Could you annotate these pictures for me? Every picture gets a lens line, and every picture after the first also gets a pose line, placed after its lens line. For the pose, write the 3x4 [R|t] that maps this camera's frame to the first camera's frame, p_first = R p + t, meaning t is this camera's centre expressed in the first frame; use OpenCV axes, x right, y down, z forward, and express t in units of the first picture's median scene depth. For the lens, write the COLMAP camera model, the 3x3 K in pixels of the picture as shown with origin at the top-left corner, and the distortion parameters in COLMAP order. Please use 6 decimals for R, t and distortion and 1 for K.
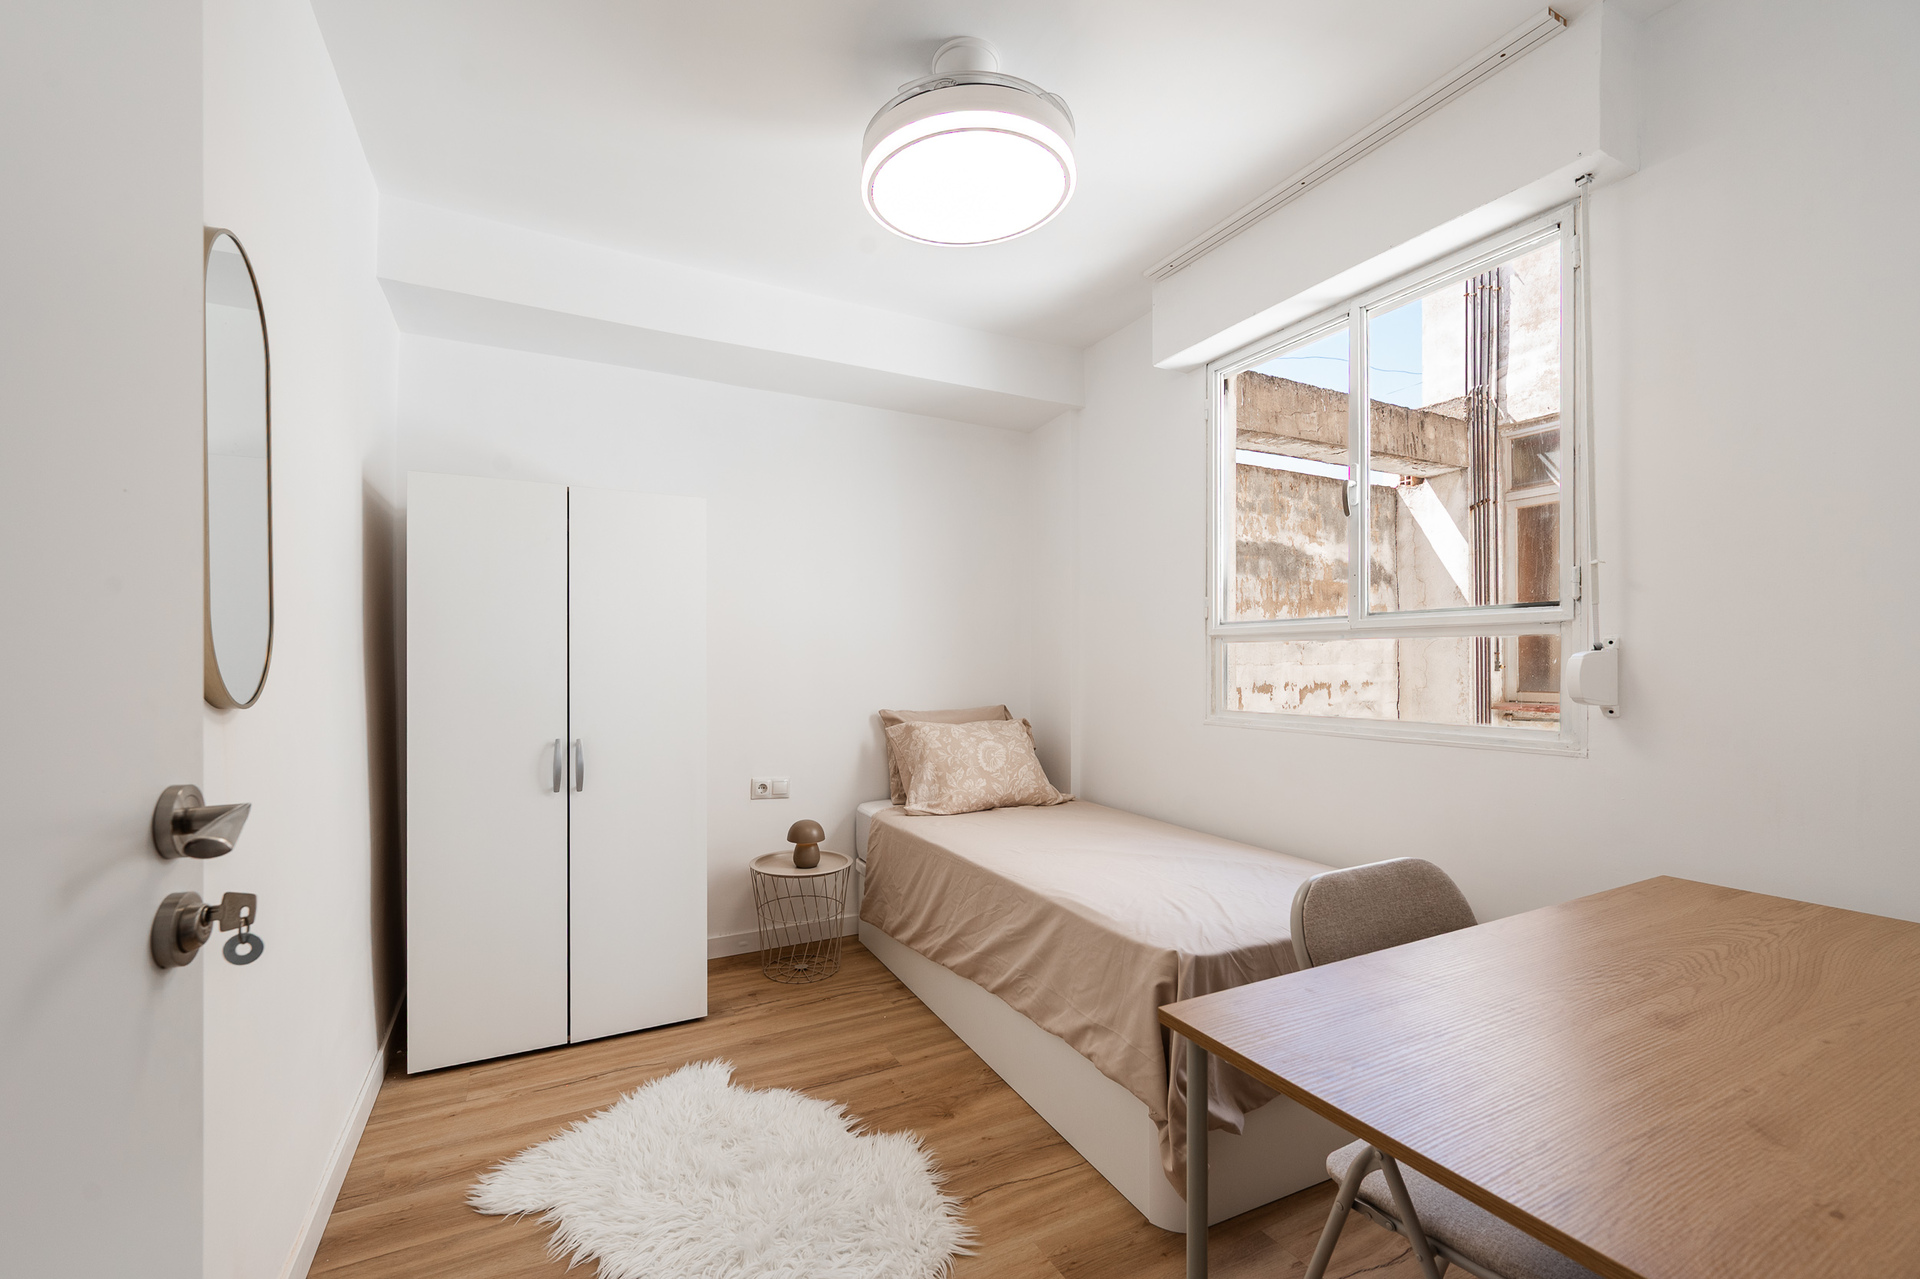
lens RADIAL K [[799.5, 0, 957.0], [0, 799.5, 668.5], [0, 0, 1]] dist [-0.000744, -0.000060]
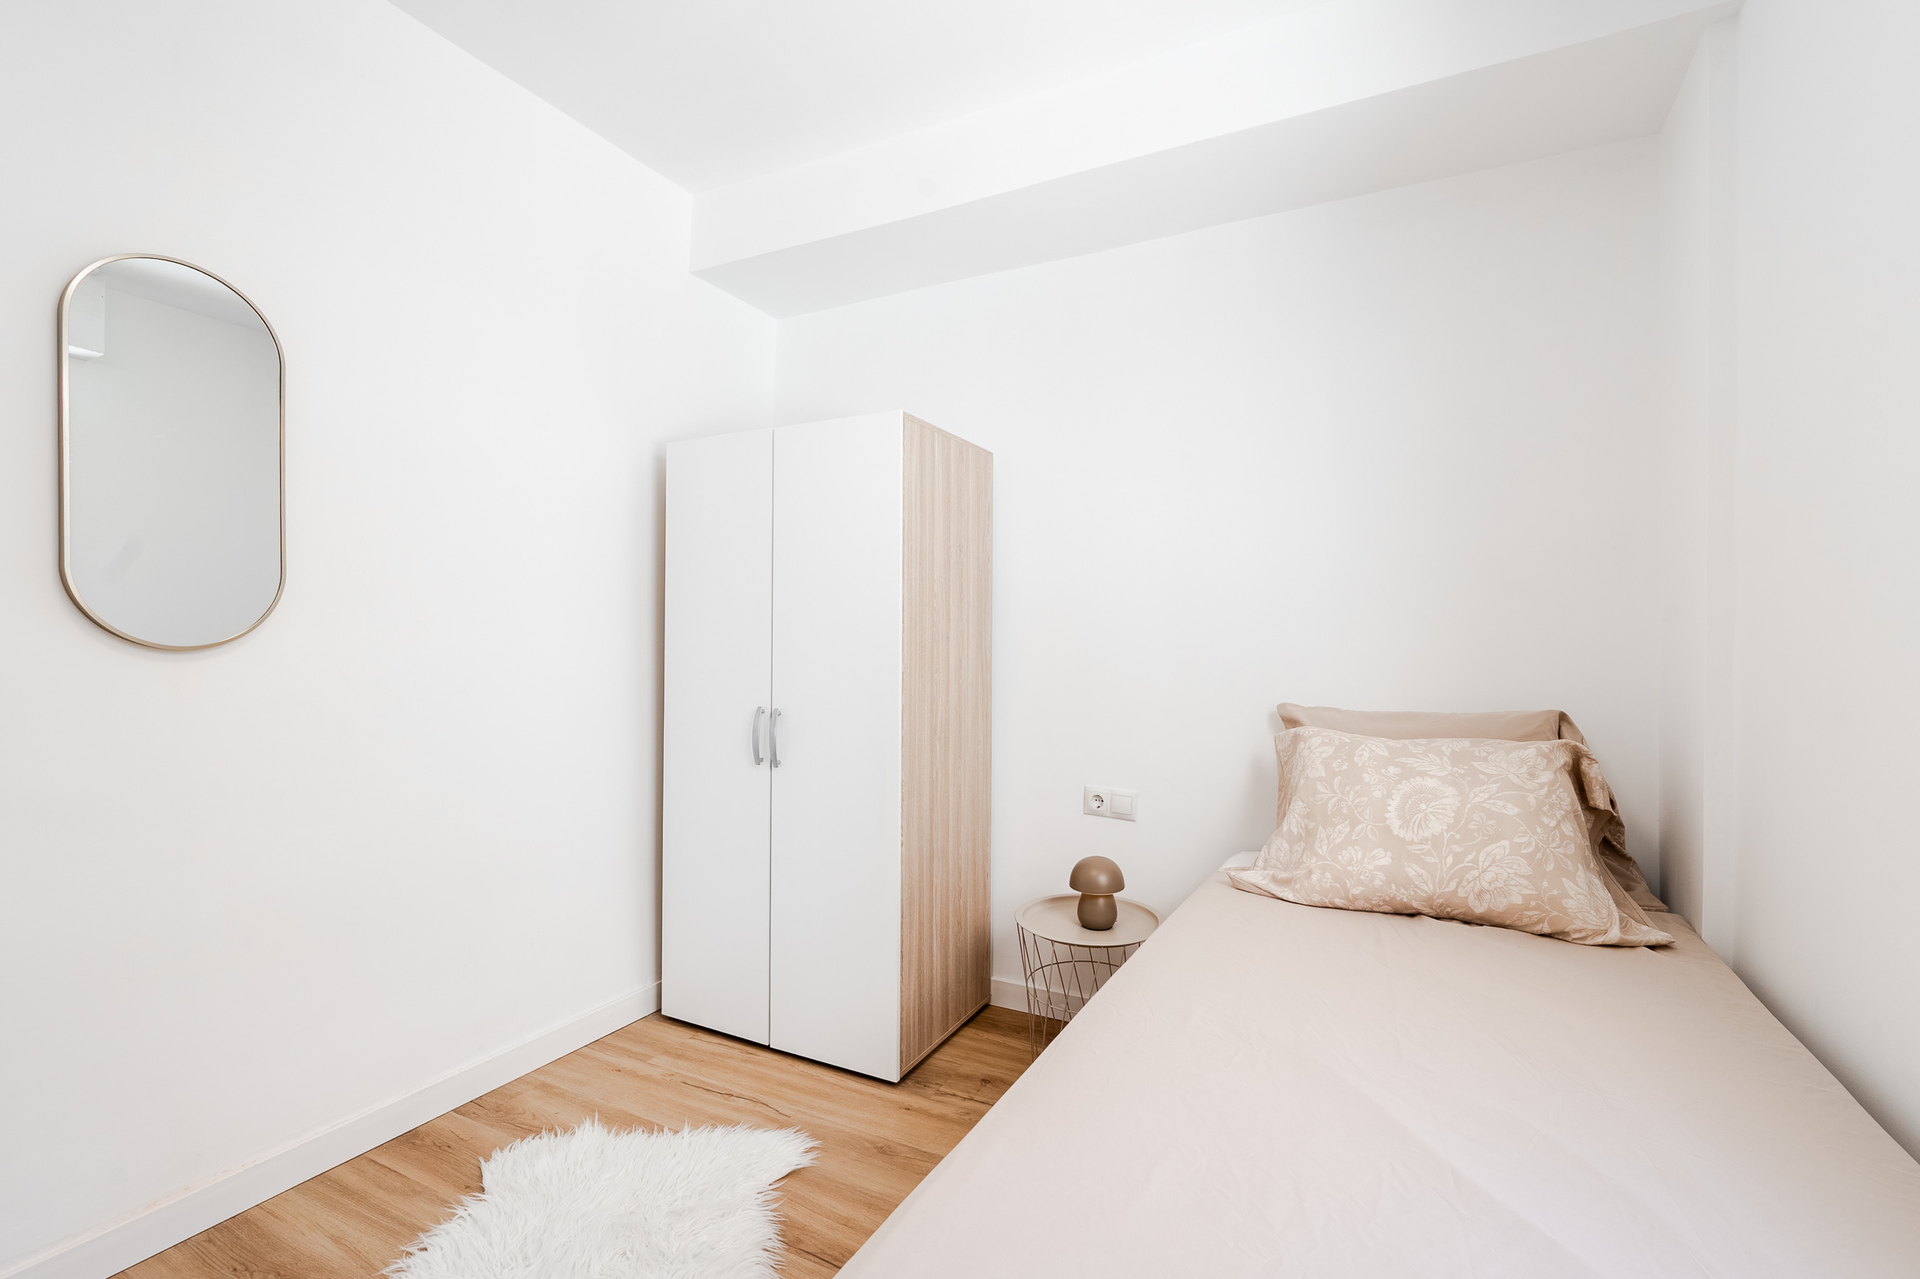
lens RADIAL K [[848.7, 0, 960.0], [0, 848.7, 639.5], [0, 0, 1]] dist [-0.000123, -0.000135]
pose [[0.574517, 0.002786, -0.818488, 0.318775], [-0.010870, 0.999932, -0.004227, 0.009847], [0.818420, 0.011325, 0.574508, 0.474255]]
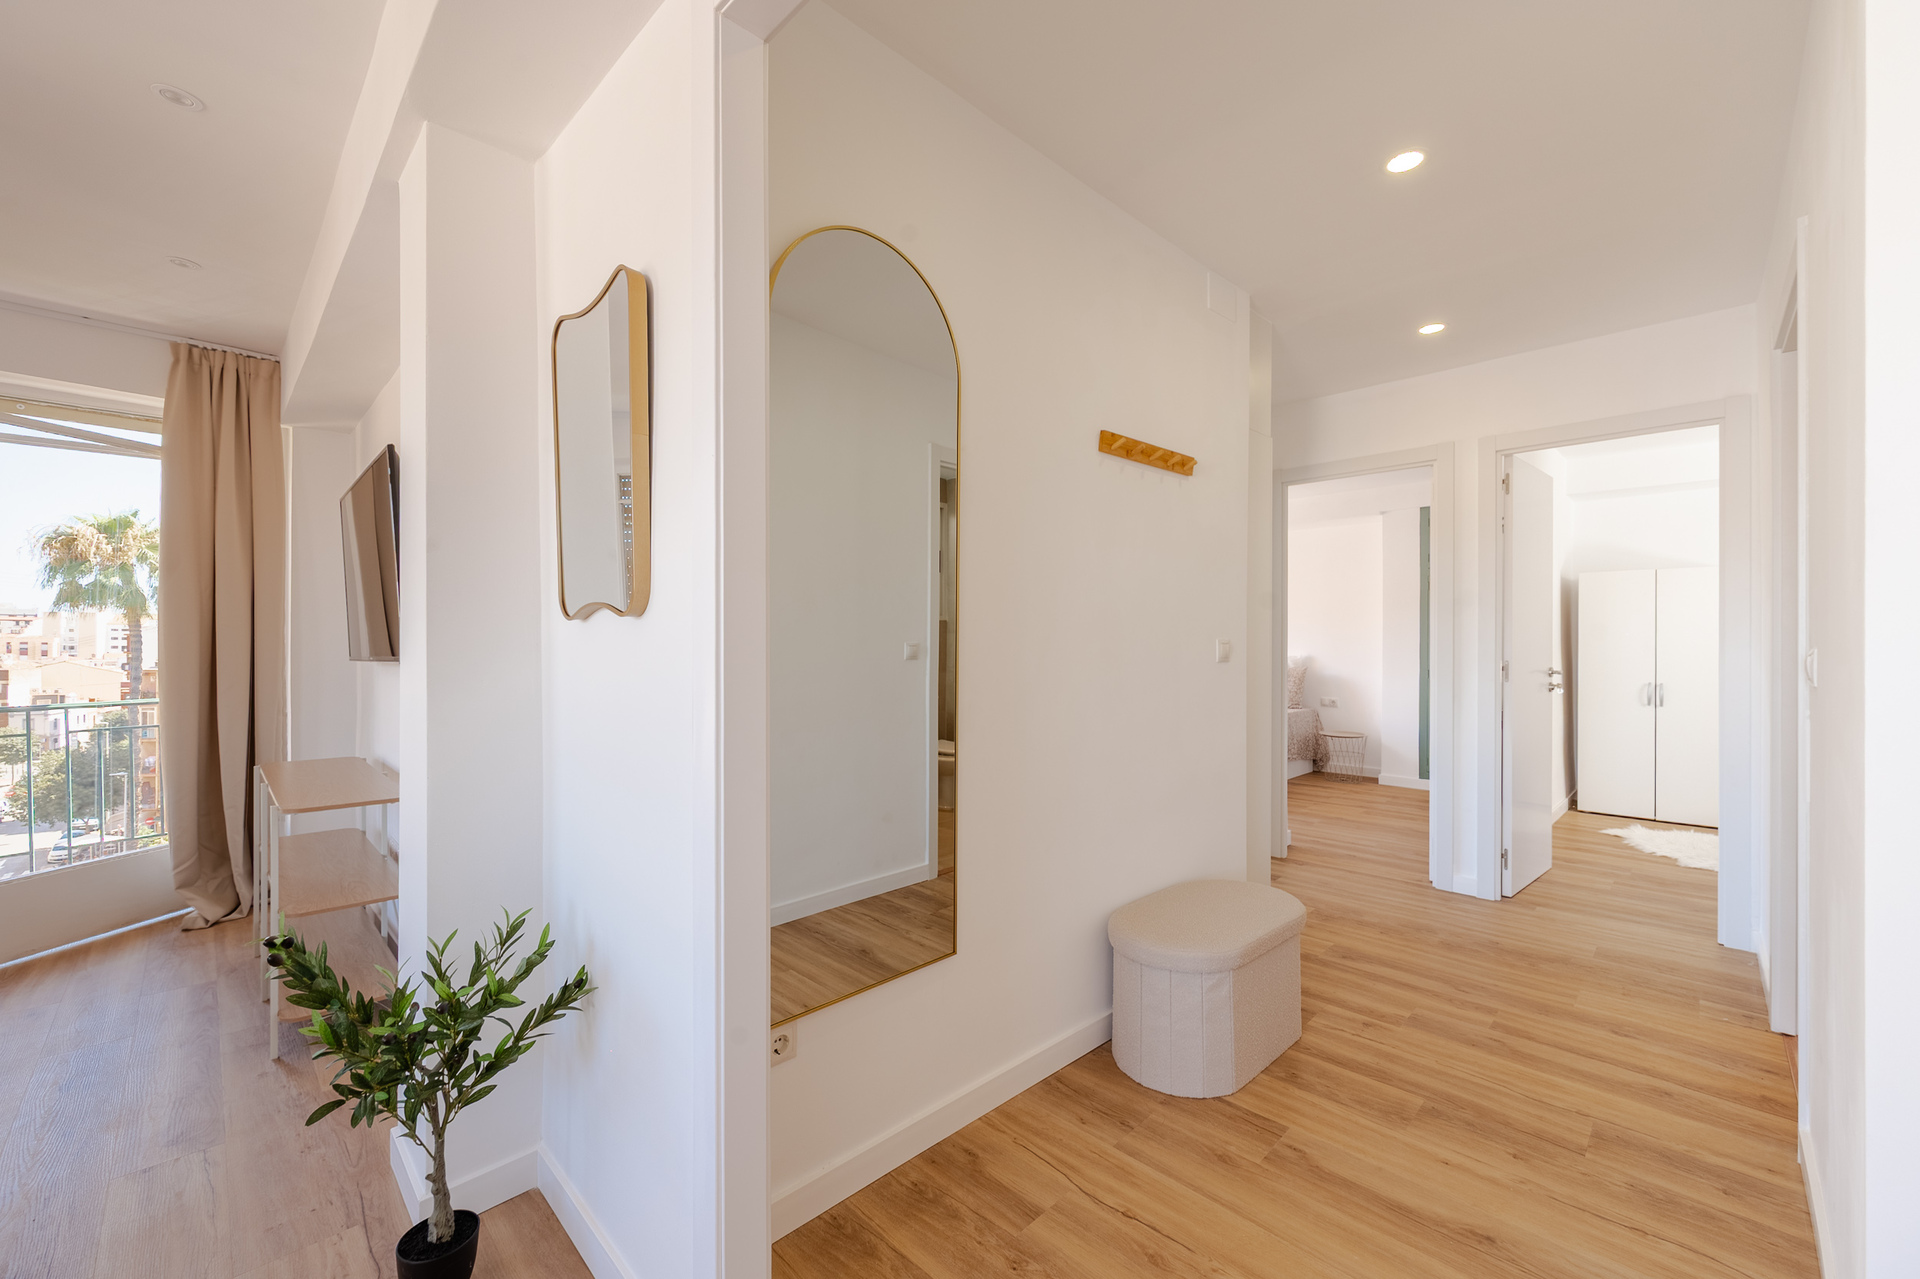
lens RADIAL K [[770.0, 0, 960.0], [0, 770.0, 639.5], [0, 0, 1]] dist [0.000143, 0.000042]
pose [[0.298038, 0.001240, -0.954553, 0.743243], [-0.010032, 0.999948, -0.001833, -0.006602], [0.954501, 0.010122, 0.298035, -1.125712]]
